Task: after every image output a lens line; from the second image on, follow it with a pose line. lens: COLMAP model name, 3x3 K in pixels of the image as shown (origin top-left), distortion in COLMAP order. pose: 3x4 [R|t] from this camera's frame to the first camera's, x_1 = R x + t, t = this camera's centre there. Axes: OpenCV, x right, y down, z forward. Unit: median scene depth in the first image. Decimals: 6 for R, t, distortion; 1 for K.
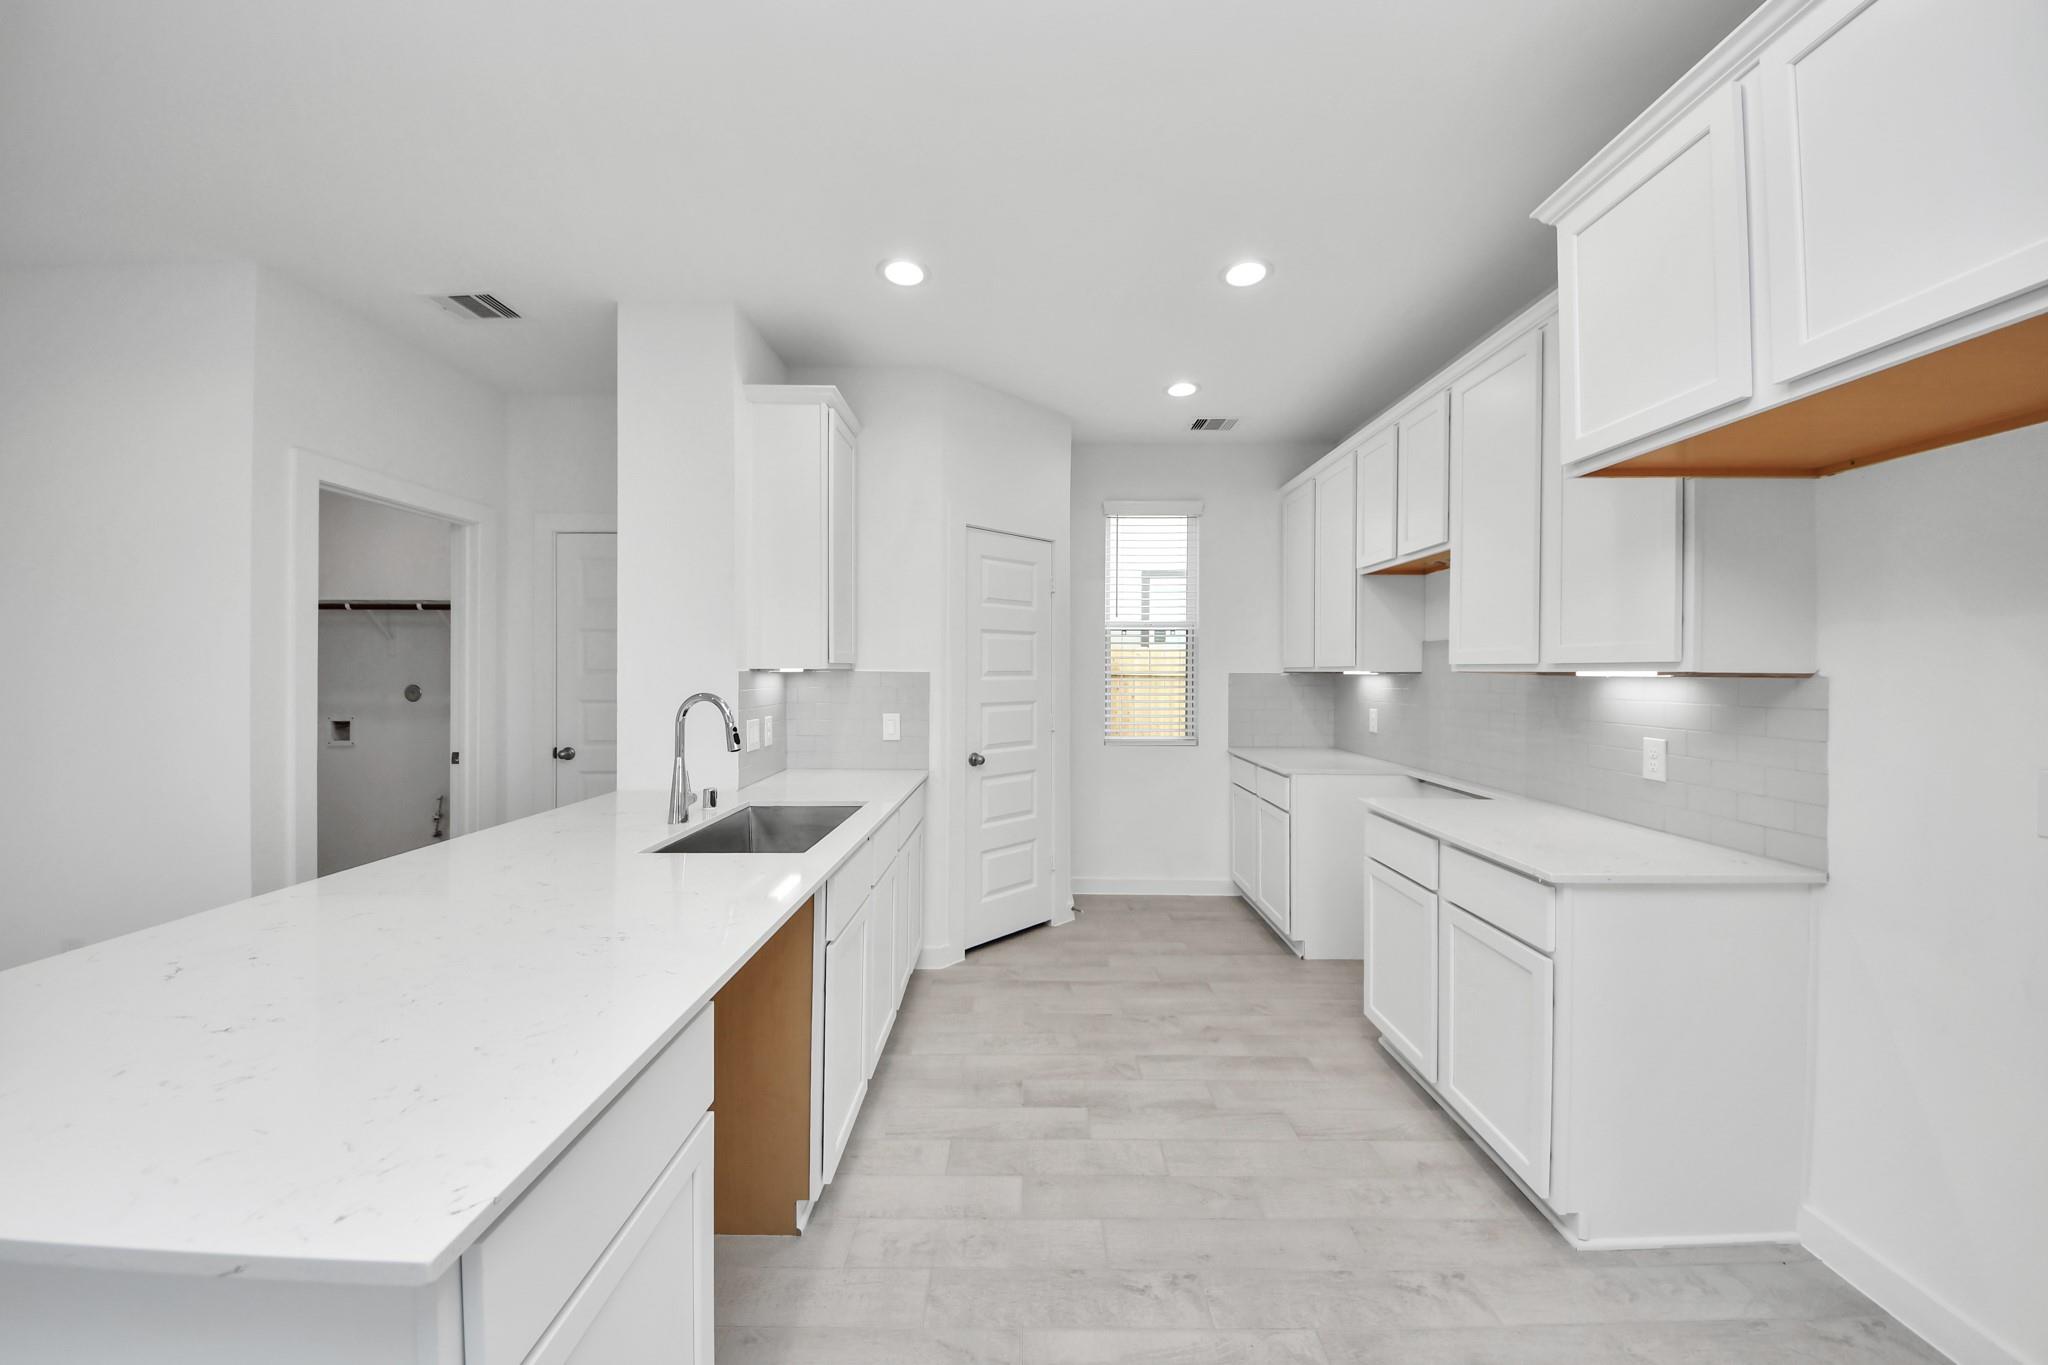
lens RADIAL K [[752.7, 0, 1018.6], [0, 752.7, 669.0], [0, 0, 1]] dist [0.003483, -0.002842]
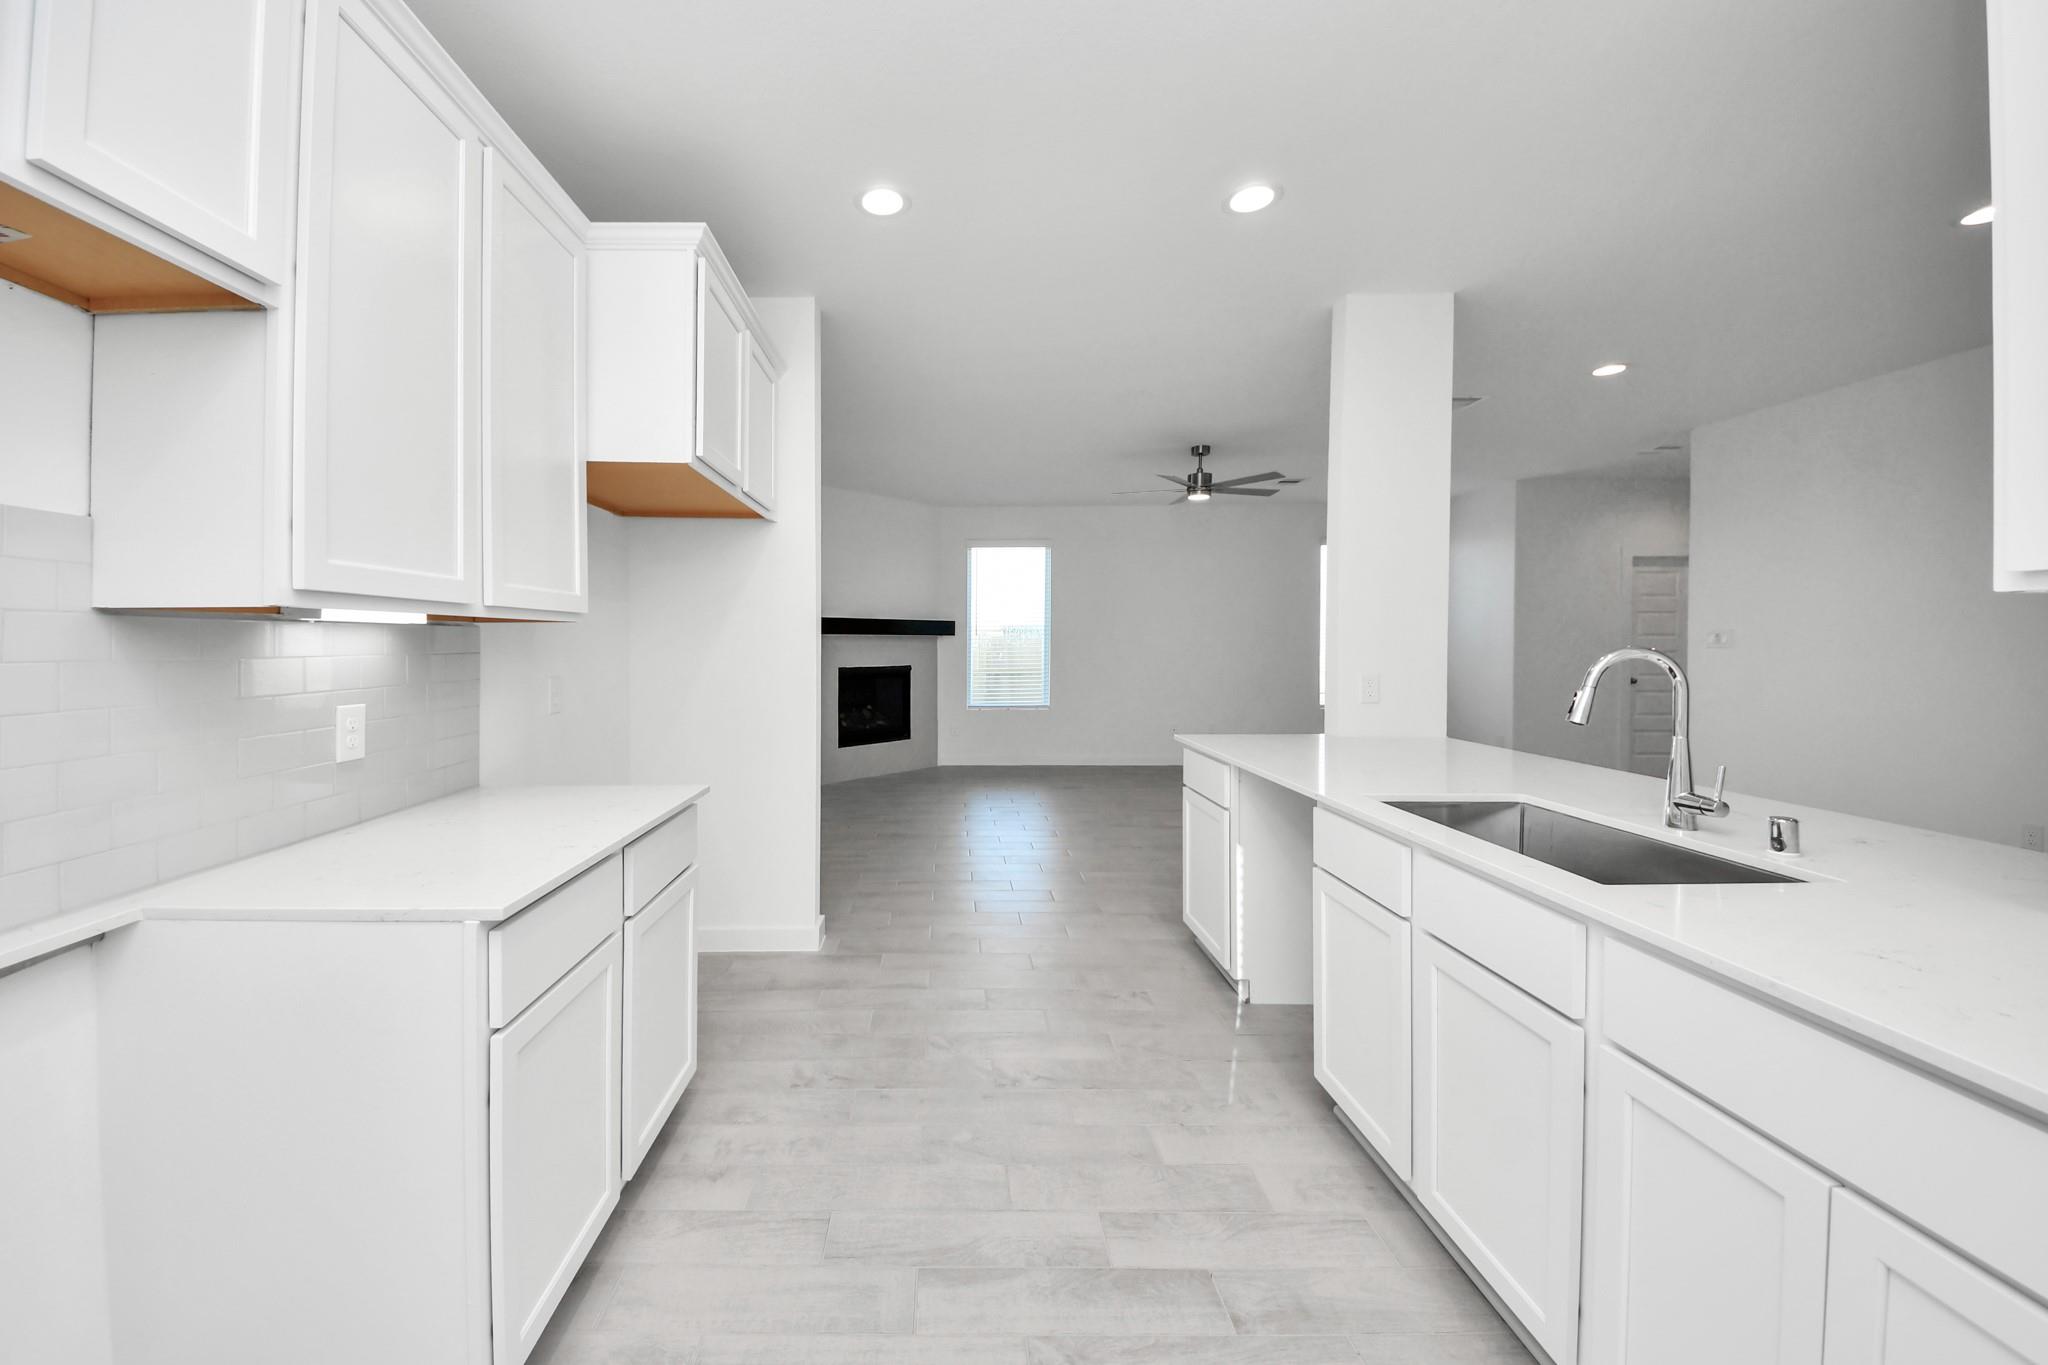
lens RADIAL K [[752.7, 0, 934.2], [0, 752.7, 635.4], [0, 0, 1]] dist [0.003483, -0.002842]
pose [[-0.999975, -0.005641, 0.004190, 0.205925], [-0.005634, 0.999983, 0.001604, 0.016059], [-0.004198, 0.001580, -0.999990, 1.378240]]
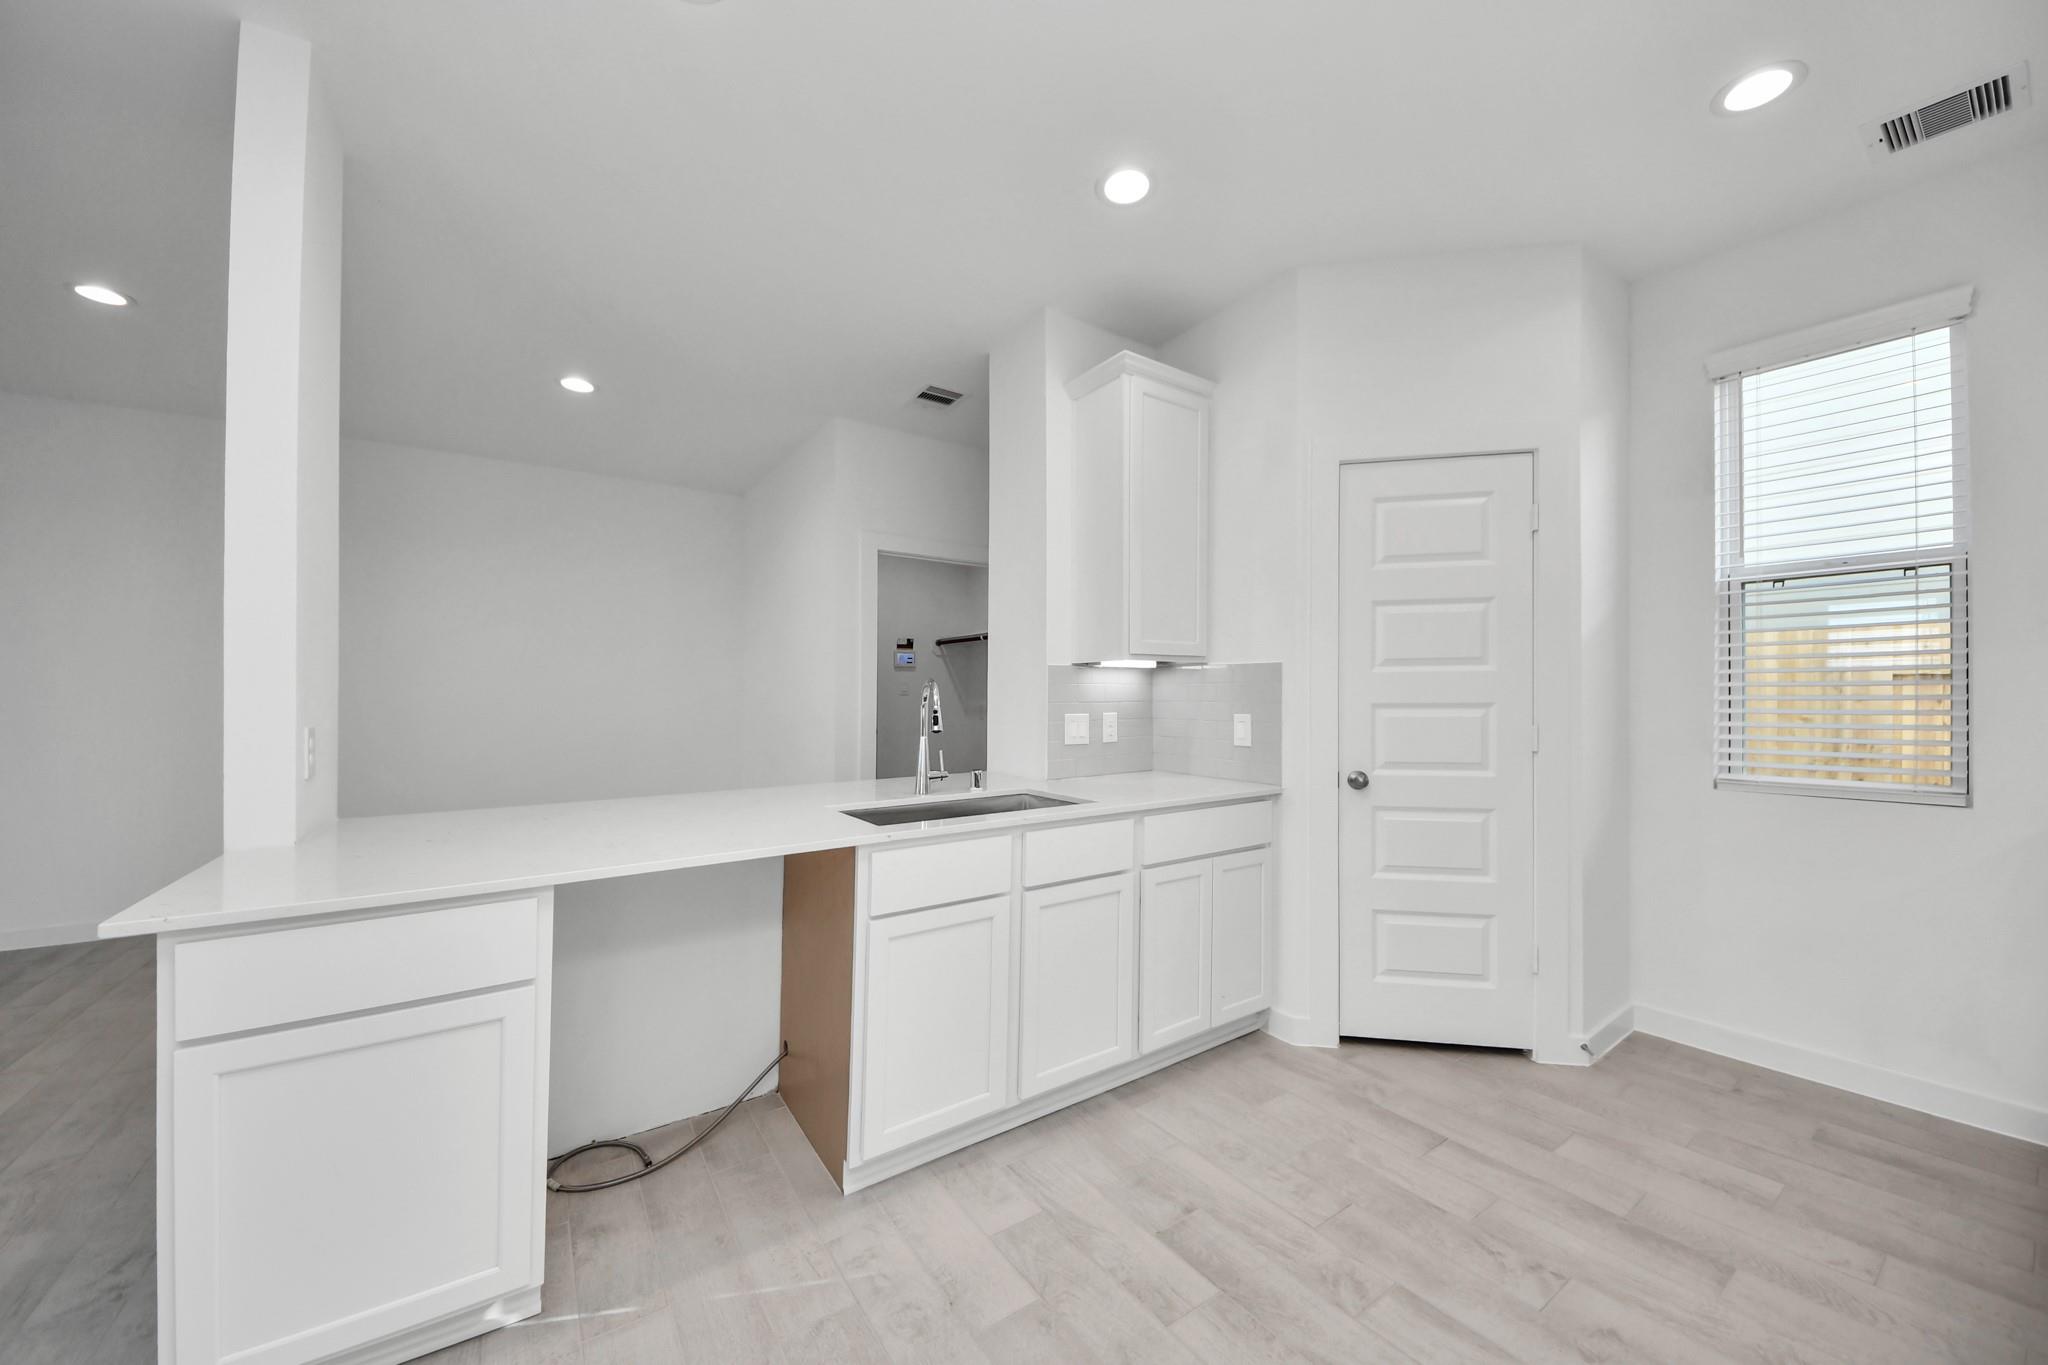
lens RADIAL K [[752.7, 0, 1027.2], [0, 752.7, 688.1], [0, 0, 1]] dist [0.003483, -0.002842]
pose [[0.569144, -0.017769, -0.822046, 0.450650], [0.006059, 0.999830, -0.017416, 0.052445], [0.822215, 0.004931, 0.569155, 0.397101]]
